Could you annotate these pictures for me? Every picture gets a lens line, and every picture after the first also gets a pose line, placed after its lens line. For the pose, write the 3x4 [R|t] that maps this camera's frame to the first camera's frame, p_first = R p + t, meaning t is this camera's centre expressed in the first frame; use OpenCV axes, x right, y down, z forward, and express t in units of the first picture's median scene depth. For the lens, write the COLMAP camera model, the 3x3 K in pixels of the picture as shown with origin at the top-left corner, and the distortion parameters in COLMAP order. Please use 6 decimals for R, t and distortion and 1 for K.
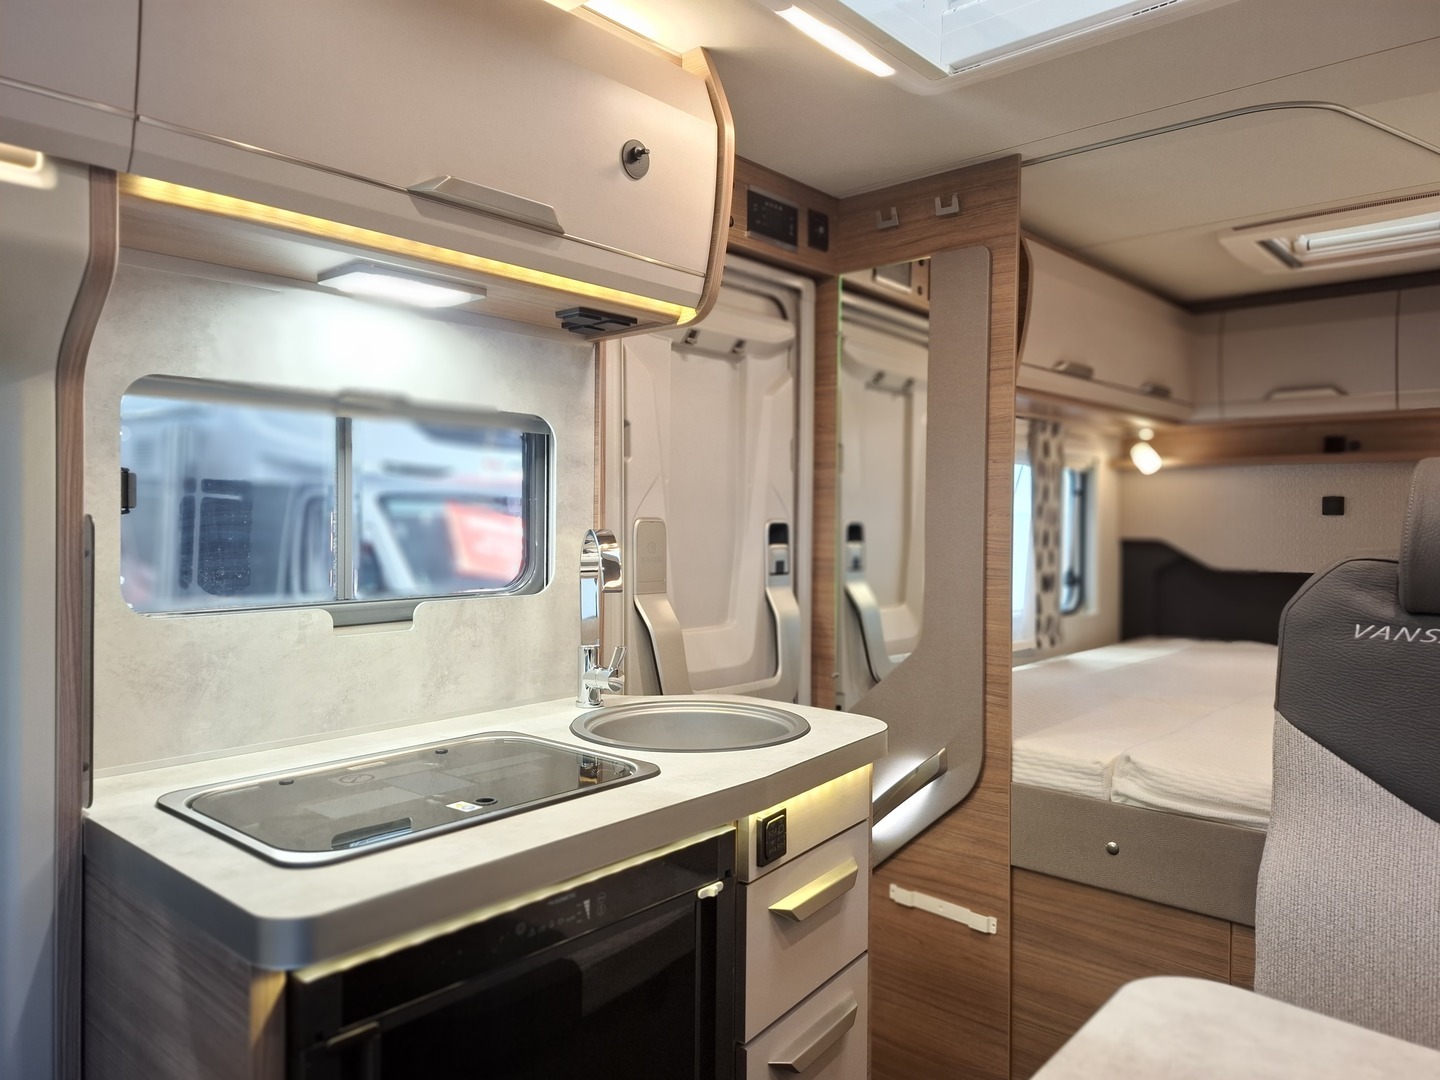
lens RADIAL K [[1002.5, 0, 707.8], [0, 1002.5, 535.9], [0, 0, 1]] dist [0.055992, -0.042419]
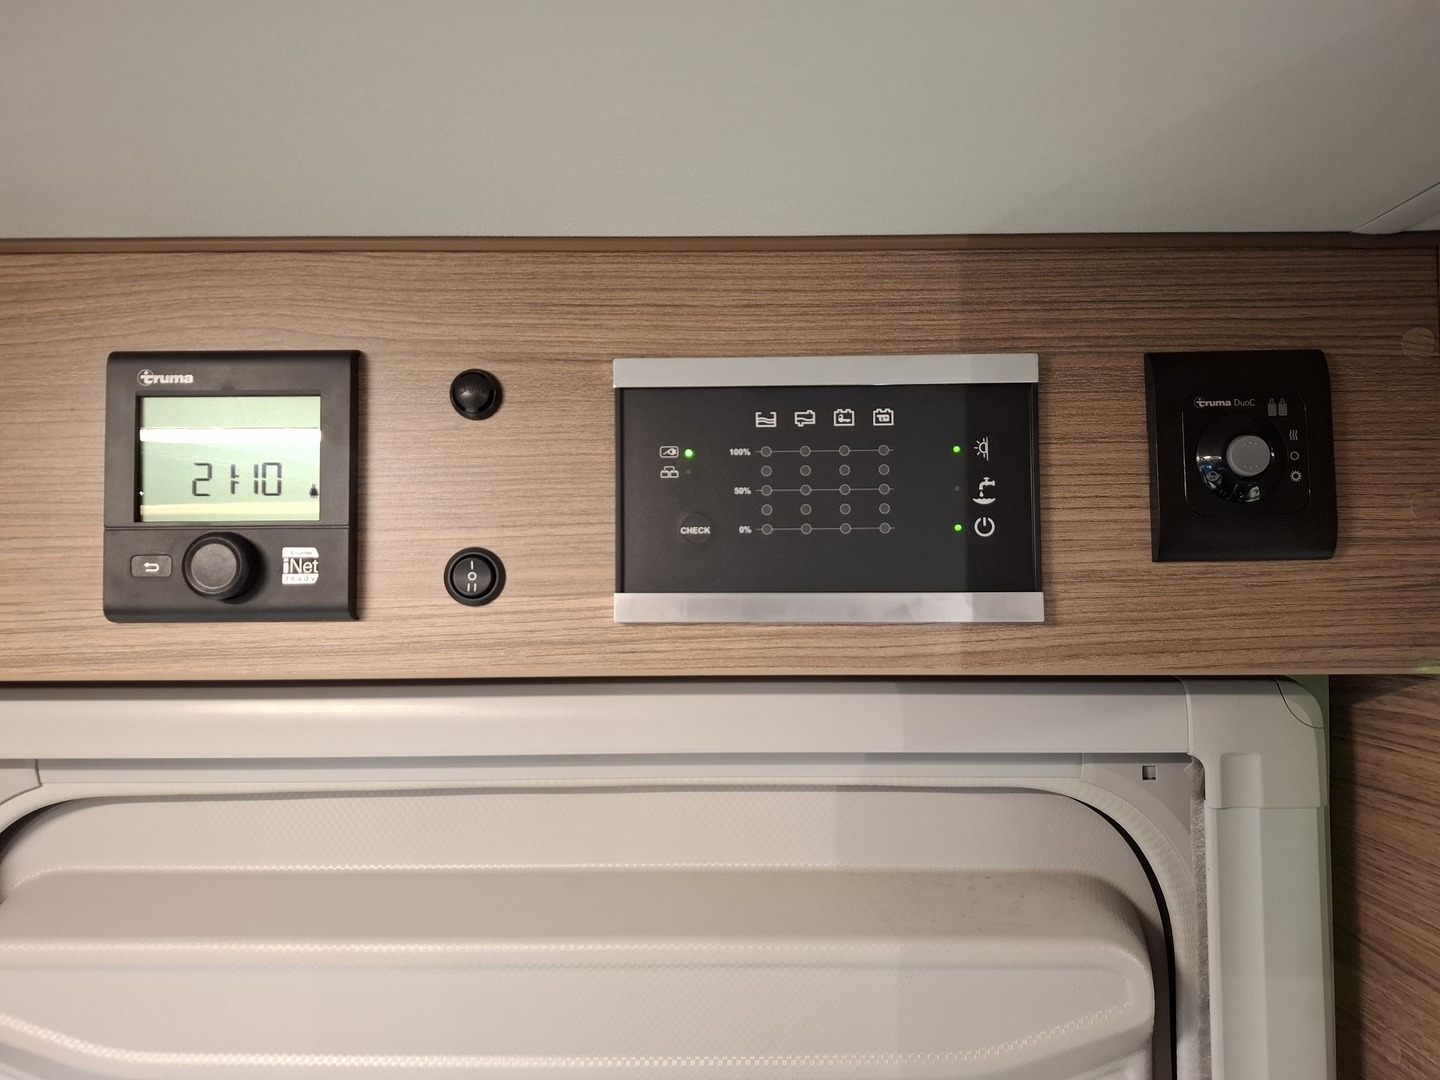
lens RADIAL K [[1002.5, 0, 722.0], [0, 1002.5, 538.8], [0, 0, 1]] dist [0.055992, -0.042419]
pose [[0.680476, -0.048757, -0.731146, 0.189193], [0.001879, 0.997897, -0.064796, -0.297143], [0.732768, 0.042718, 0.679137, 0.874394]]
